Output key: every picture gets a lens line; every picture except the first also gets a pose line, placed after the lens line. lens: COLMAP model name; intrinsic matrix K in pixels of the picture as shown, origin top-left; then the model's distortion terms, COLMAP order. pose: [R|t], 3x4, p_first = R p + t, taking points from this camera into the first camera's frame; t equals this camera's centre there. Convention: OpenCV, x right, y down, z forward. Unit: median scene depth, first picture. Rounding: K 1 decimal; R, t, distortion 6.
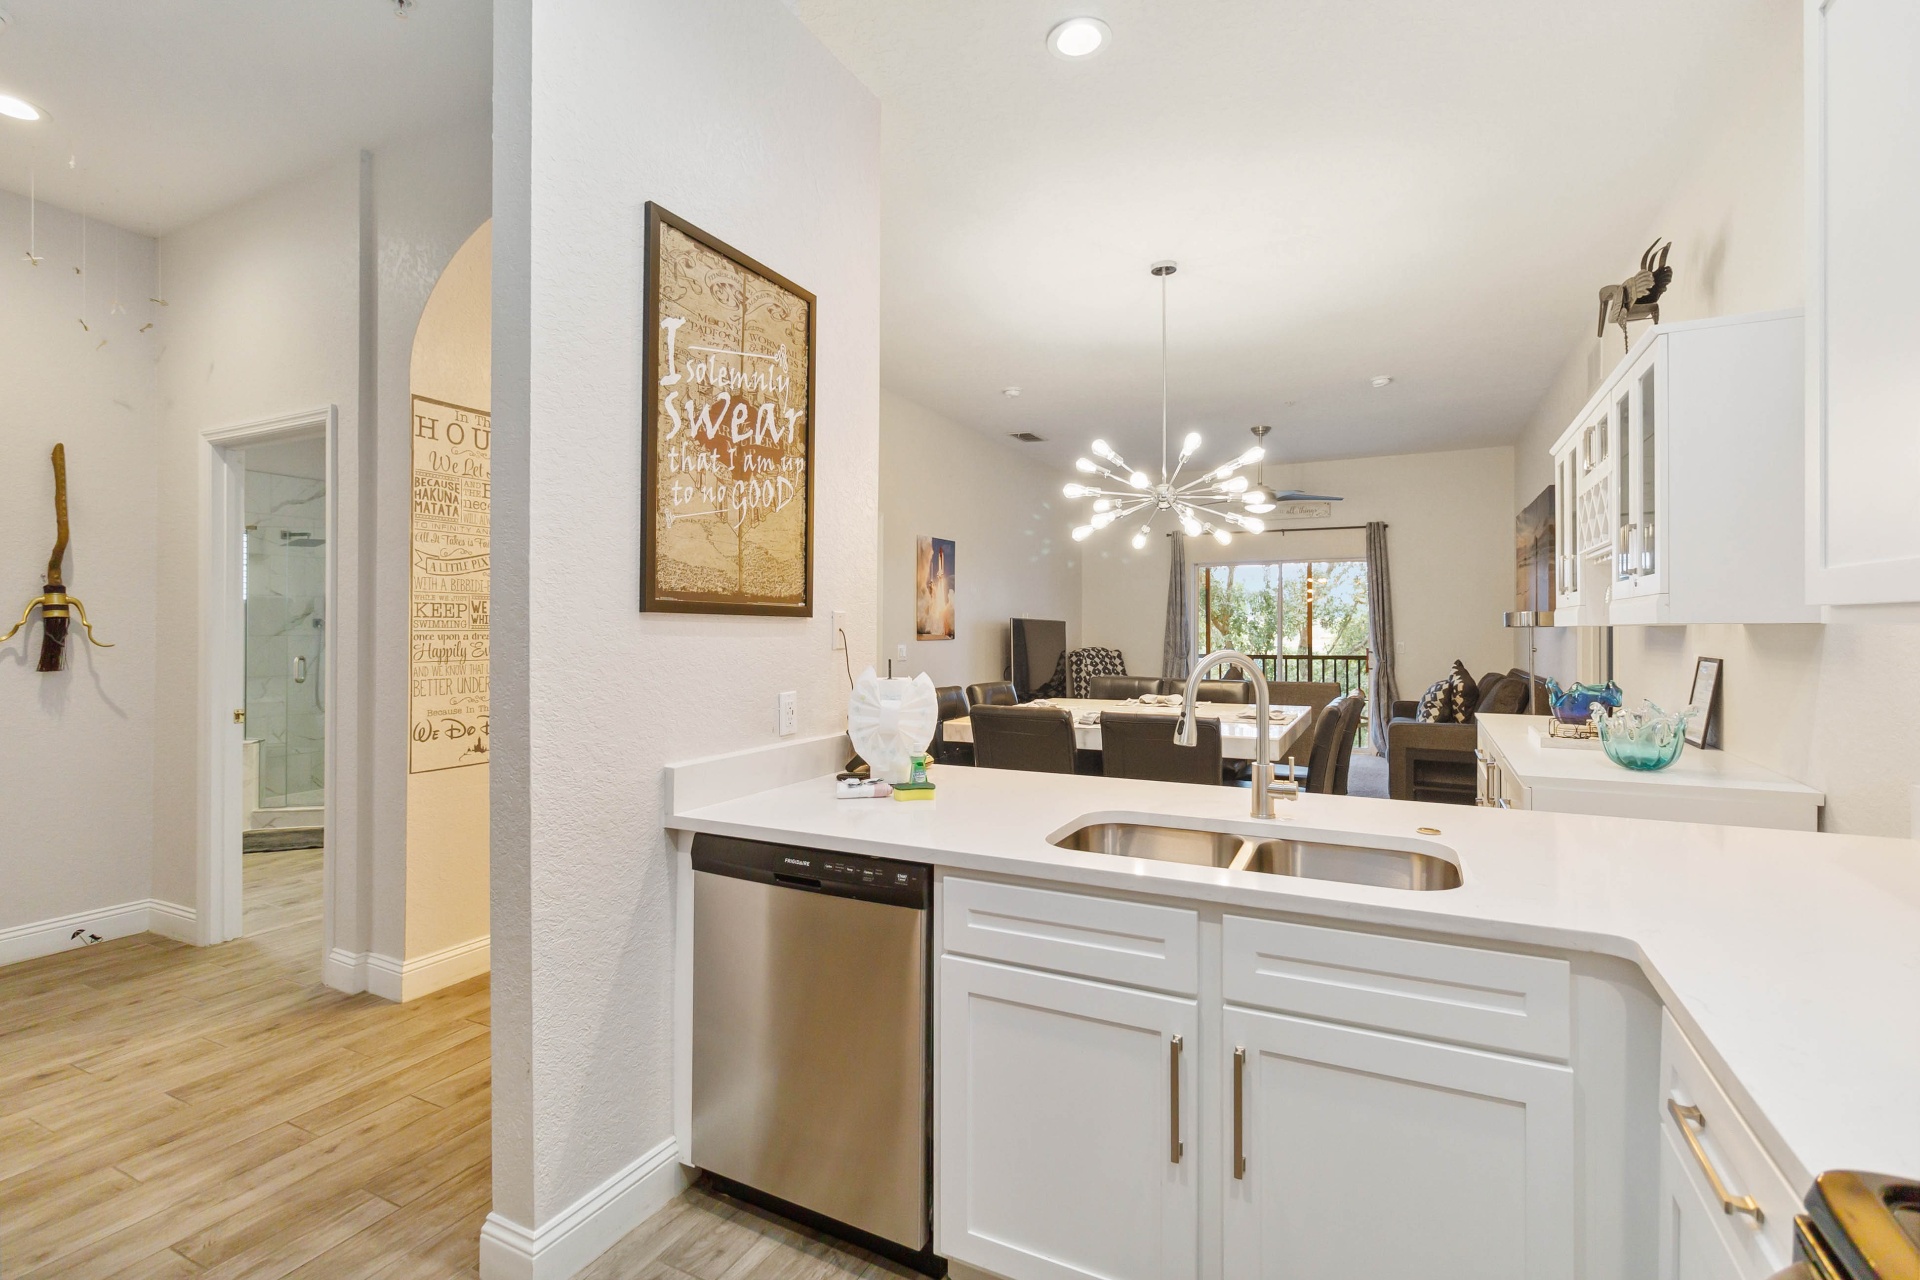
lens RADIAL K [[854.8, 0, 960.0], [0, 854.8, 640.0], [0, 0, 1]] dist [0.000031, 0.000045]
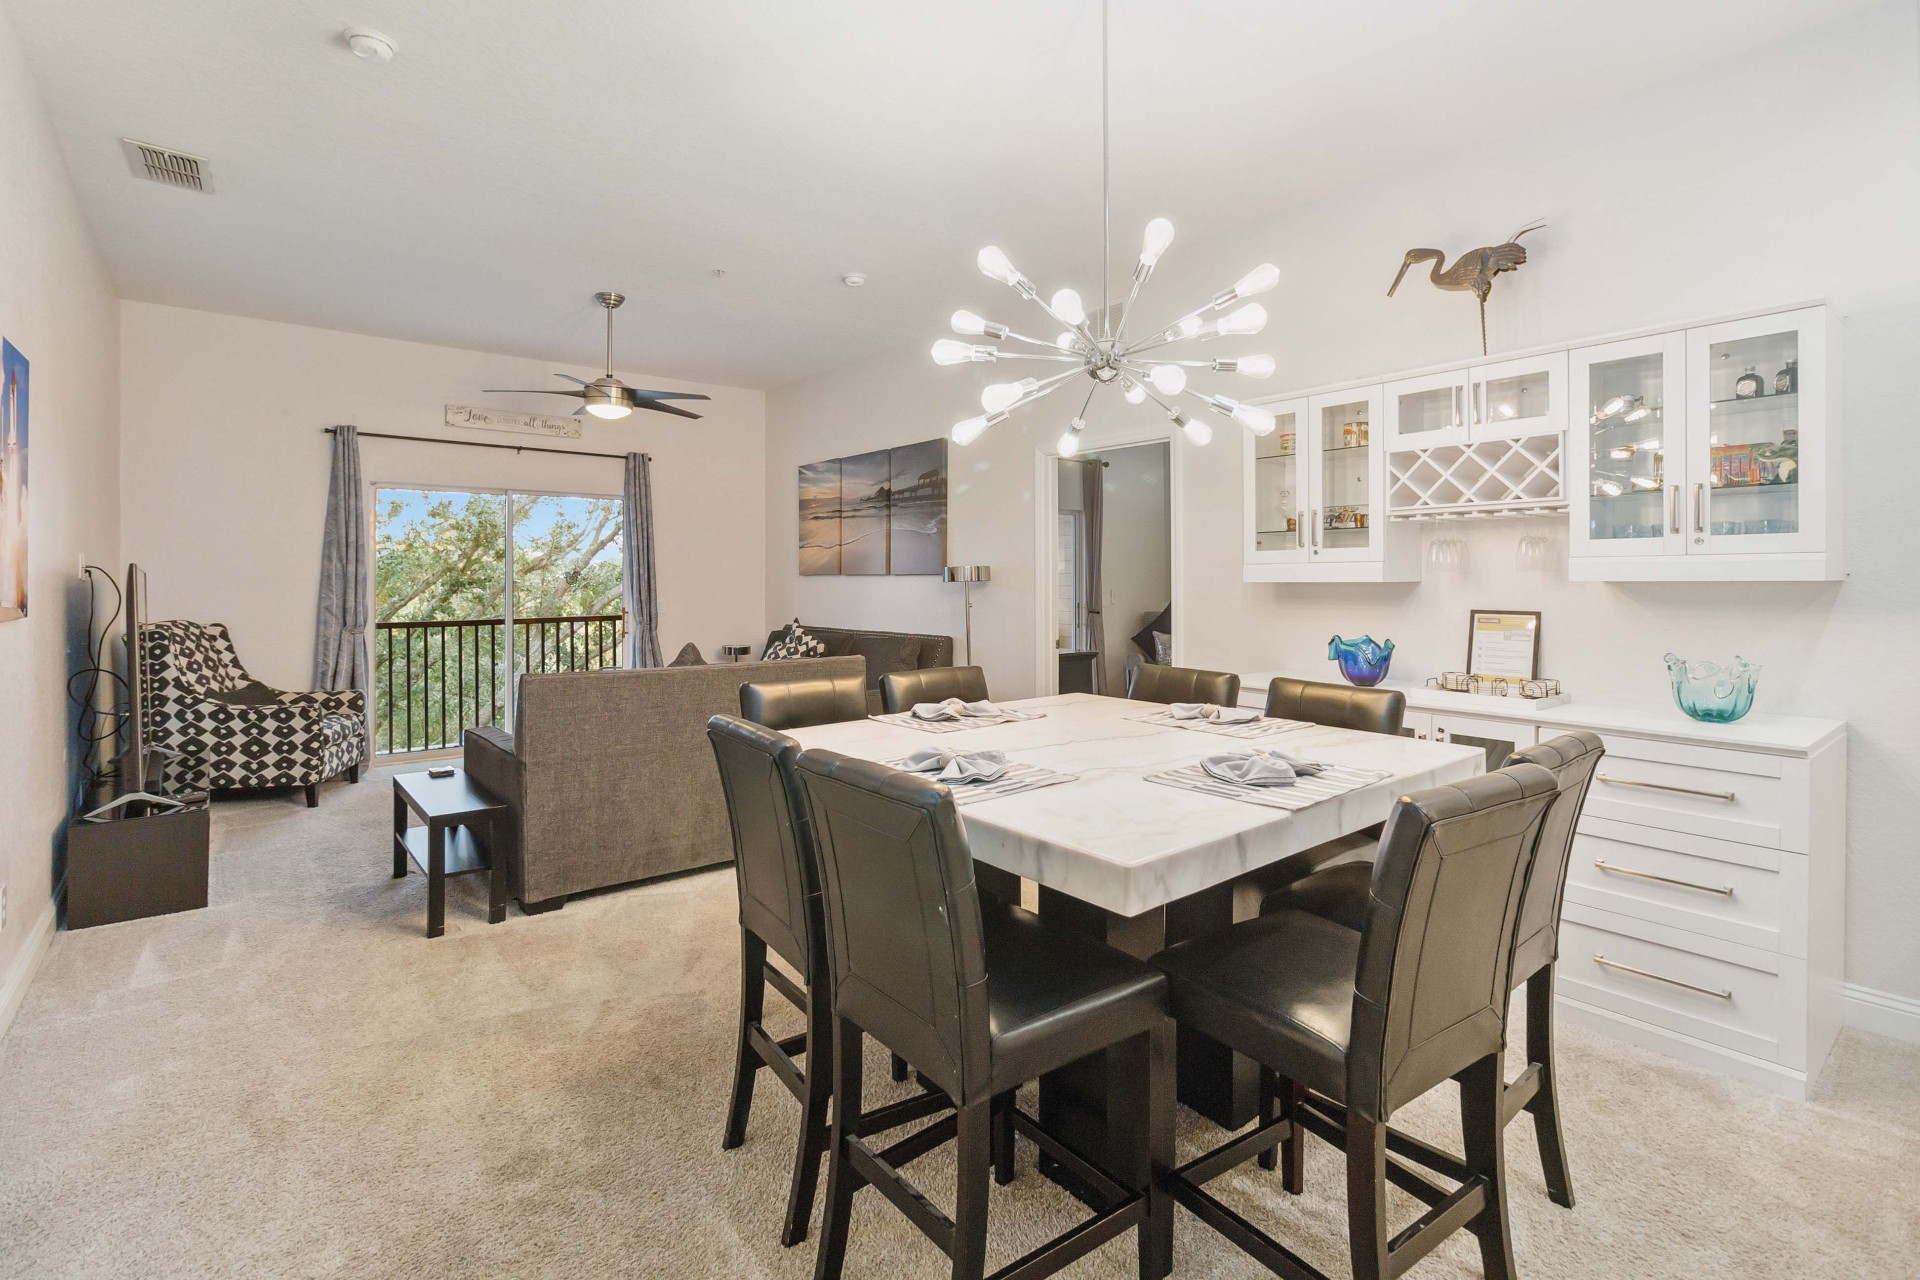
lens RADIAL K [[889.0, 0, 955.0], [0, 889.0, 583.4], [0, 0, 1]] dist [-0.000478, -0.000420]
pose [[0.412985, -0.006077, 0.910717, -0.150225], [0.014558, 0.999894, 0.000070, -0.008008], [-0.910621, 0.013229, 0.413030, 0.342770]]
